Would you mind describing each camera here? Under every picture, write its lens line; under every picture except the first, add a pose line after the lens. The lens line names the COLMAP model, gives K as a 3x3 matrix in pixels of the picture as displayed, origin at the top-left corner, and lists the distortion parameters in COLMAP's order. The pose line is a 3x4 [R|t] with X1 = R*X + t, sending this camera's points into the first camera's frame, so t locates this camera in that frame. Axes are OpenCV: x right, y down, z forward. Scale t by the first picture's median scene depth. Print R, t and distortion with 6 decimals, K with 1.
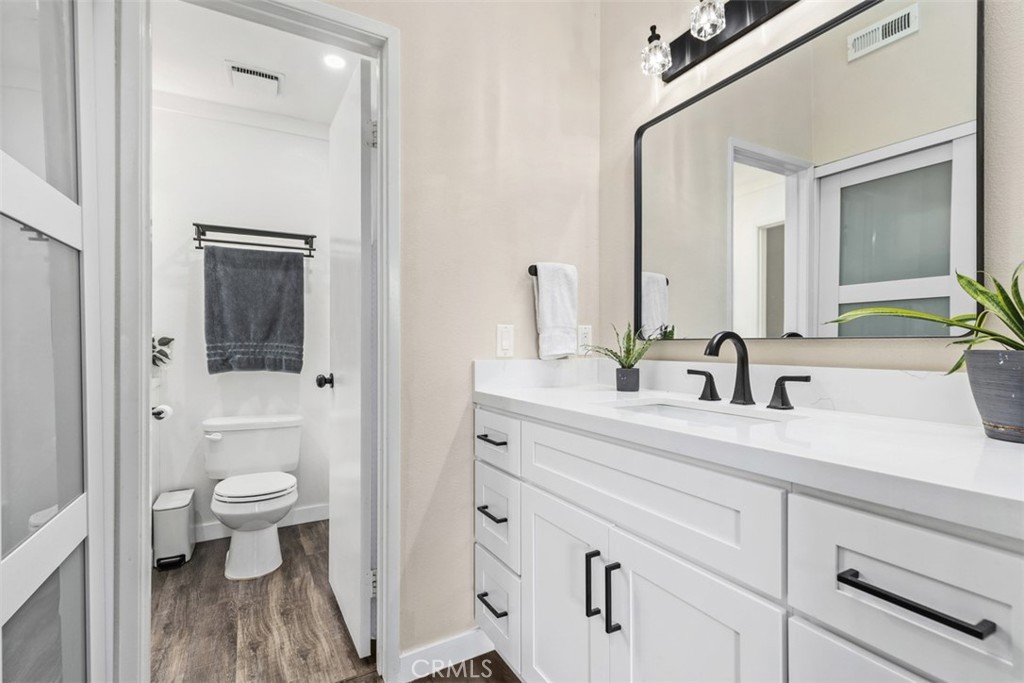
lens RADIAL K [[451.3, 0, 512.0], [0, 451.3, 341.5], [0, 0, 1]] dist [0.005910, -0.000531]
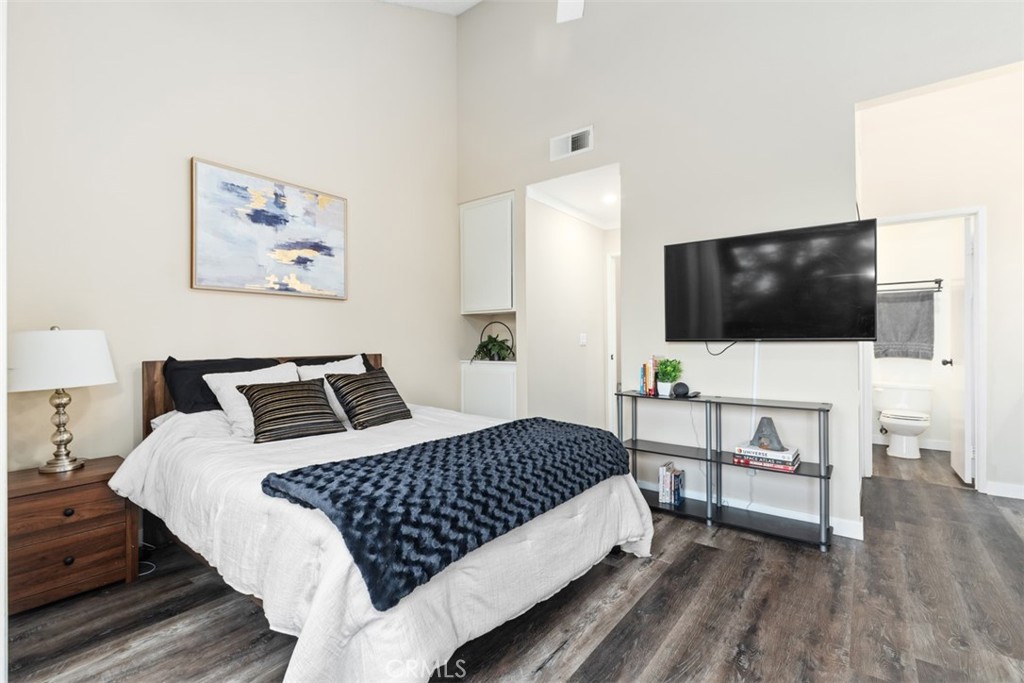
lens RADIAL K [[451.3, 0, 512.0], [0, 451.3, 341.5], [0, 0, 1]] dist [0.005910, -0.000531]
pose [[0.375644, 0.000314, -0.926764, 0.555629], [0.005029, 0.999985, 0.002377, -0.015102], [0.926750, -0.005554, 0.375637, -1.182499]]
